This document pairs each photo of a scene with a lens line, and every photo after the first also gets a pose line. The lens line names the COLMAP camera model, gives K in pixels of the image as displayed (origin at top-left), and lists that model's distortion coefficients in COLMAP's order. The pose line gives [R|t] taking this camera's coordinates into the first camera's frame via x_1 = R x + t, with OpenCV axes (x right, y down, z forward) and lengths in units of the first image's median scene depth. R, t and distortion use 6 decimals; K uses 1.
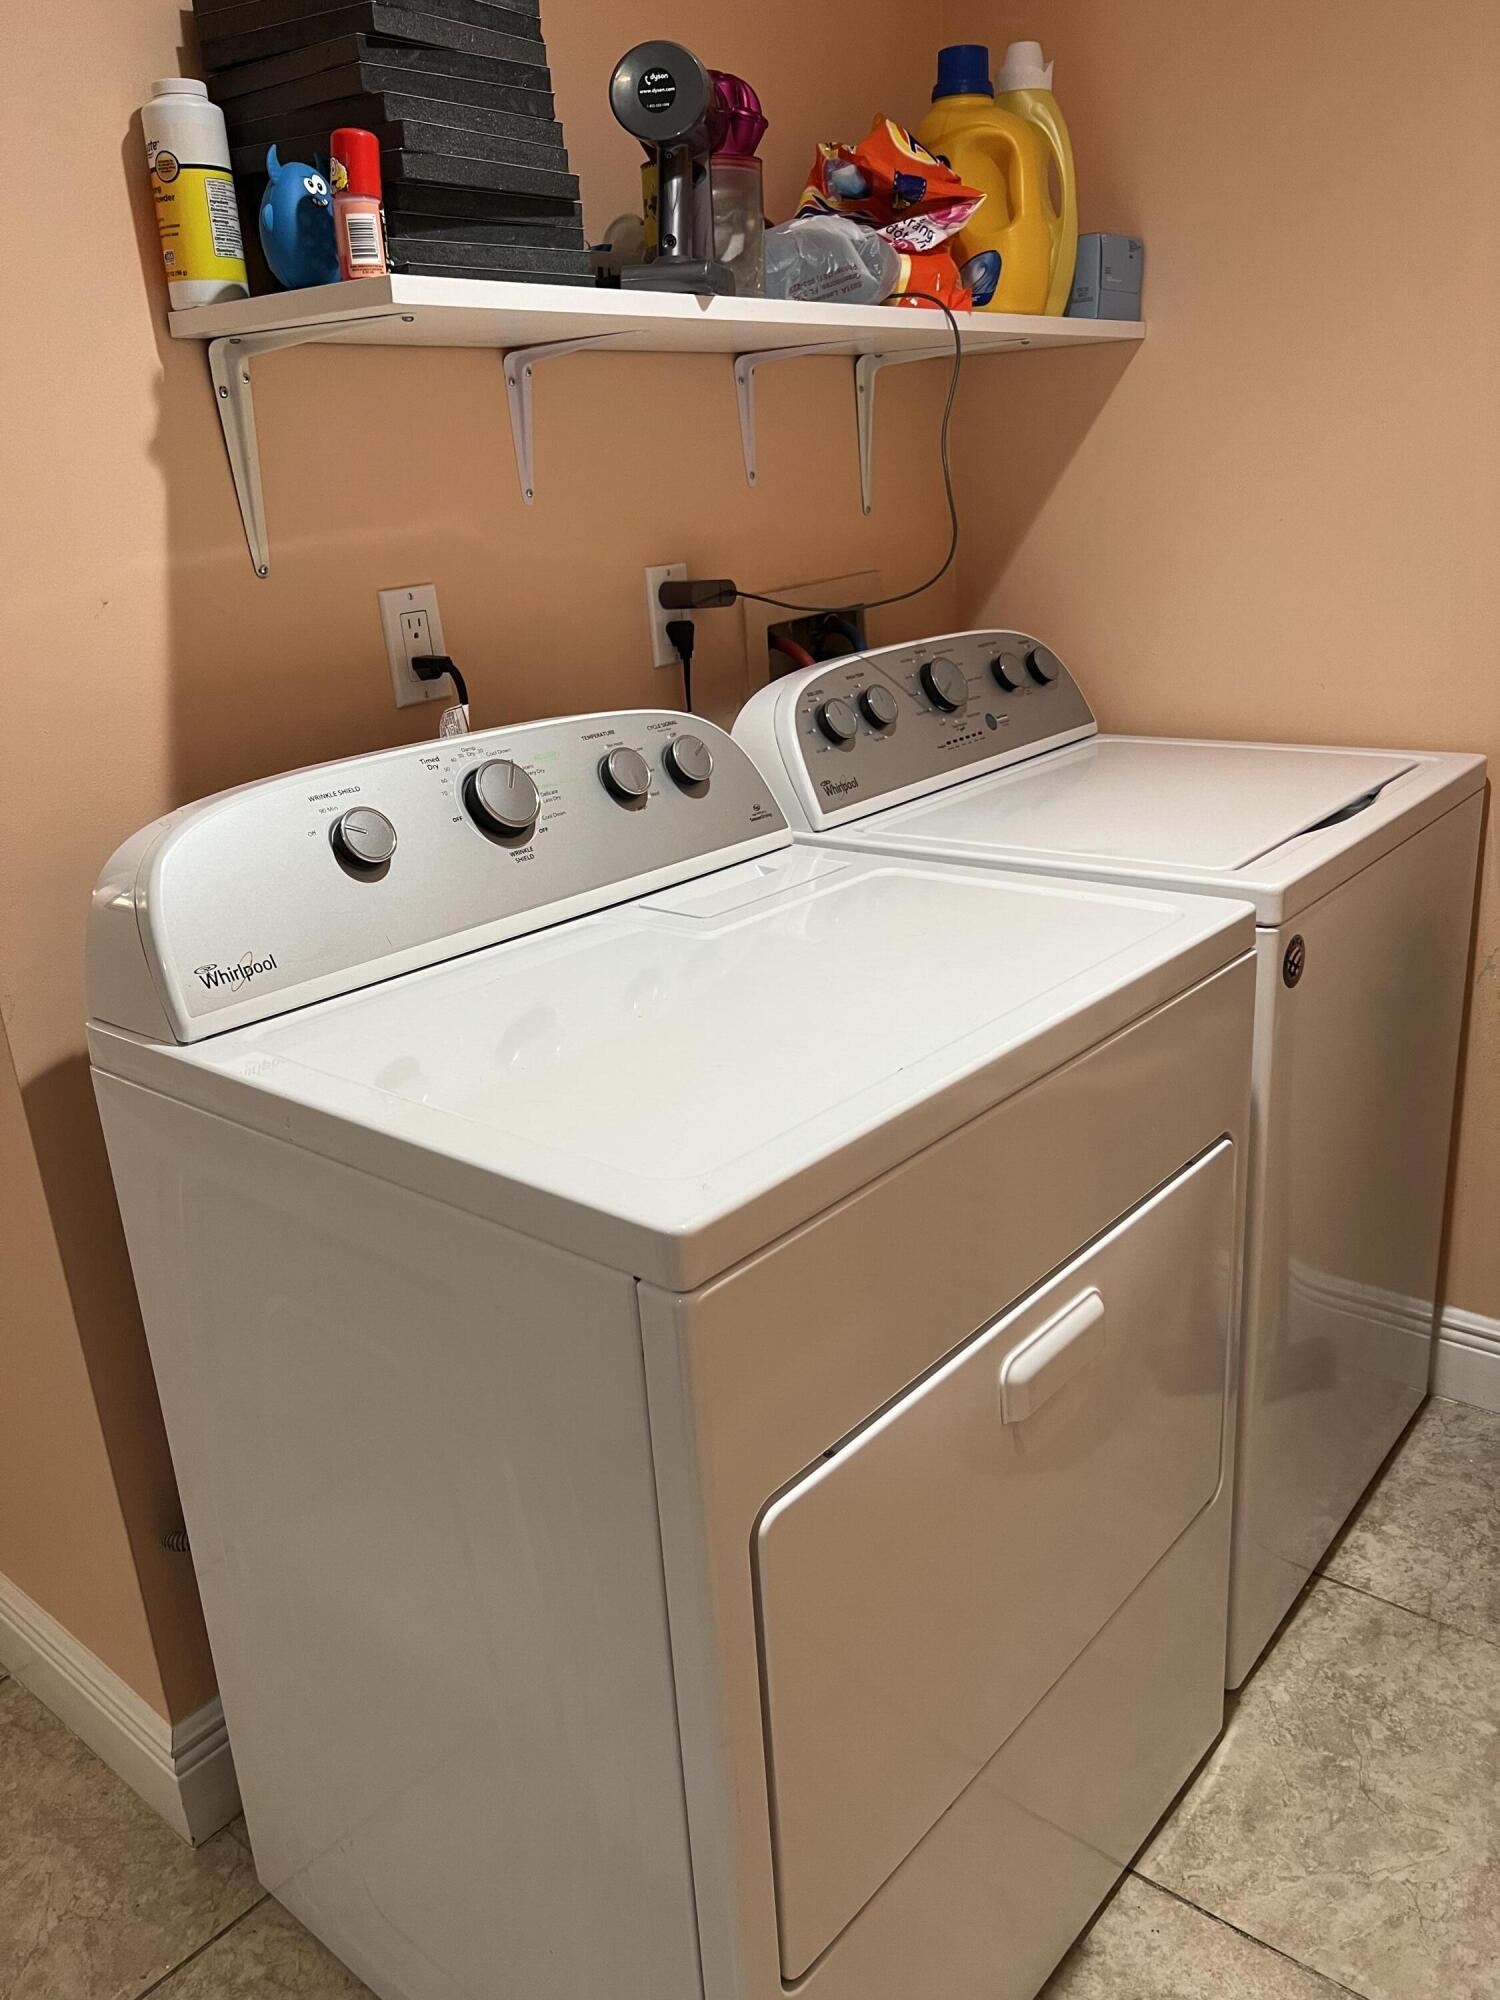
lens RADIAL K [[1526.0, 0, 750.0], [0, 1526.0, 1000.0], [0, 0, 1]] dist [0.047676, -0.055629]
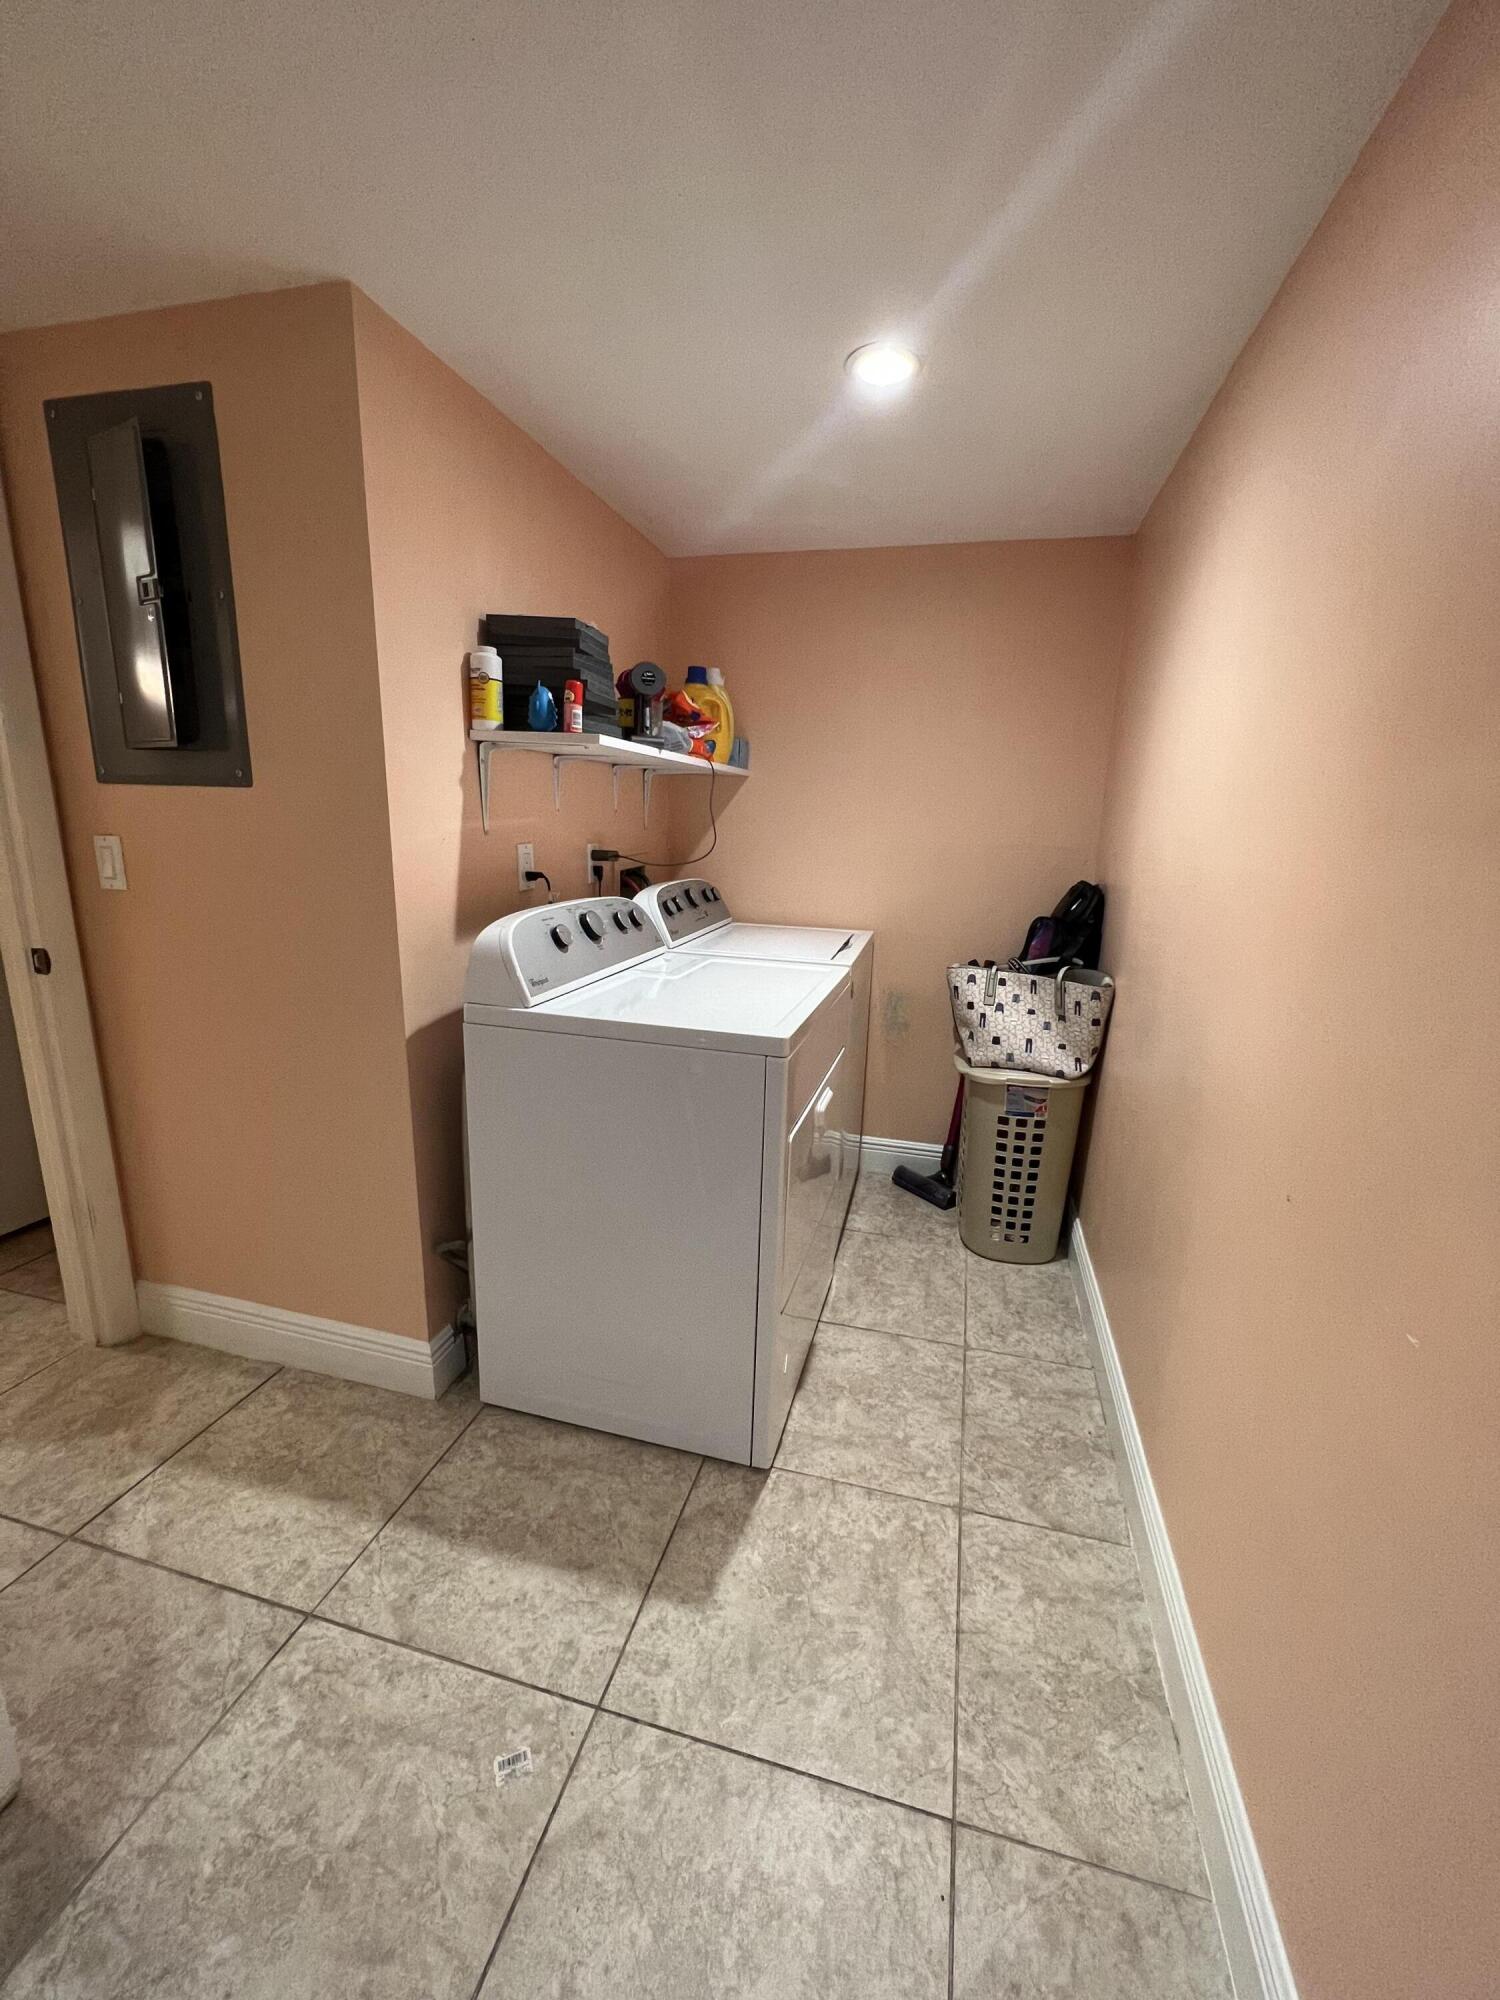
lens RADIAL K [[802.2, 0, 759.4], [0, 802.2, 999.2], [0, 0, 1]] dist [-0.003287, 0.000414]
pose [[0.897321, -0.006789, 0.441327, -0.449738], [0.055589, 0.993658, -0.097740, 0.122753], [-0.437865, 0.112237, 0.892007, -0.275341]]
